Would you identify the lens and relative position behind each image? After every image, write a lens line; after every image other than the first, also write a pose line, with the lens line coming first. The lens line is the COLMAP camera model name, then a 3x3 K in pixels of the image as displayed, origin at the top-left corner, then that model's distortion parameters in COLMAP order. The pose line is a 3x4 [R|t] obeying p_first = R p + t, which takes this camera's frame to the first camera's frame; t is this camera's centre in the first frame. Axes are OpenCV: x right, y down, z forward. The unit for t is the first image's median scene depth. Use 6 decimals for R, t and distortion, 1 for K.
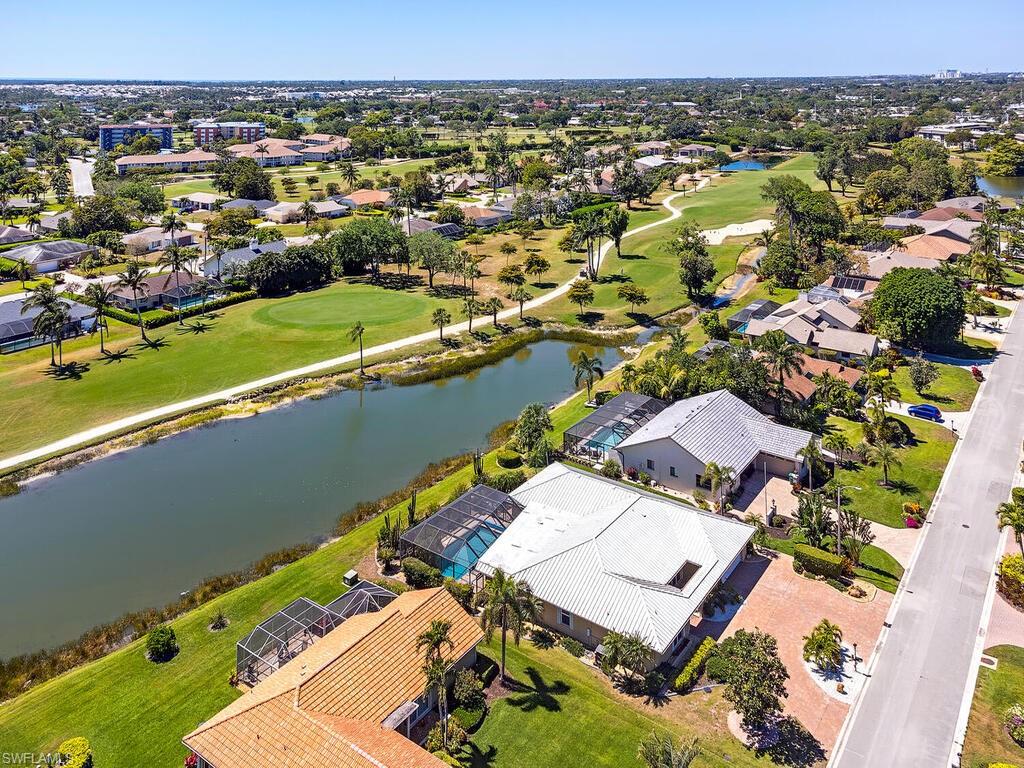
lens RADIAL K [[738.4, 0, 508.3], [0, 738.4, 383.9], [0, 0, 1]] dist [0.027737, -0.000367]
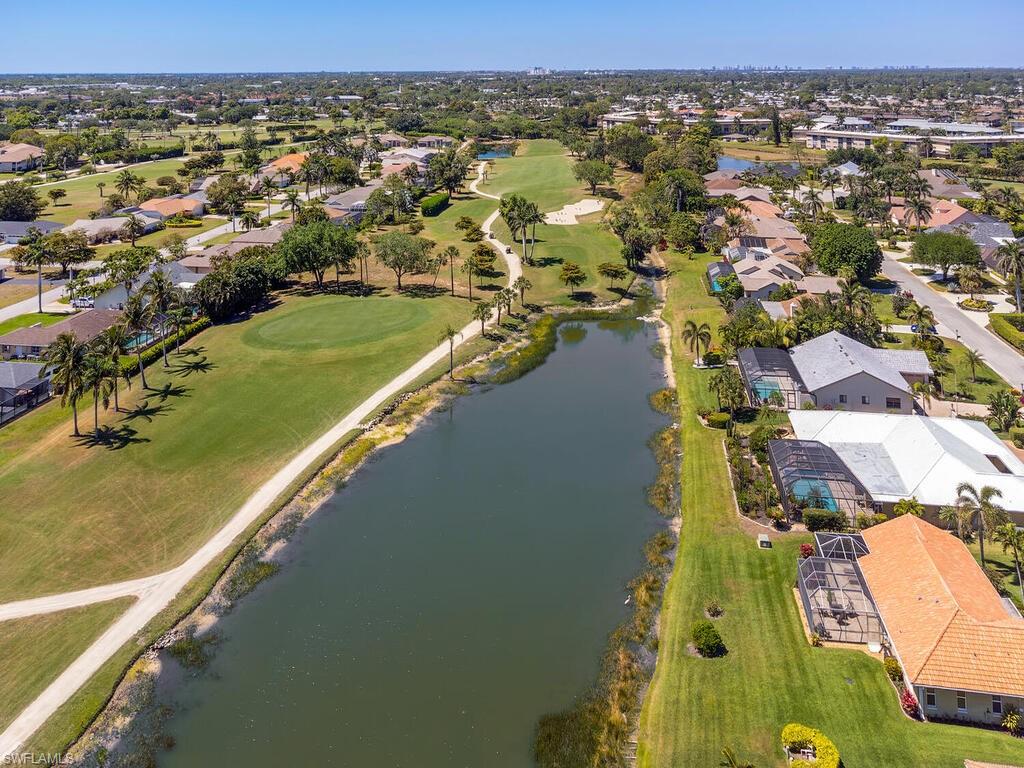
lens RADIAL K [[738.4, 0, 509.7], [0, 738.4, 380.4], [0, 0, 1]] dist [0.027737, -0.000367]
pose [[0.902678, -0.170200, 0.395227, -0.456040], [0.169315, 0.984852, 0.037408, -0.031978], [-0.395607, 0.033150, 0.917821, 0.085527]]
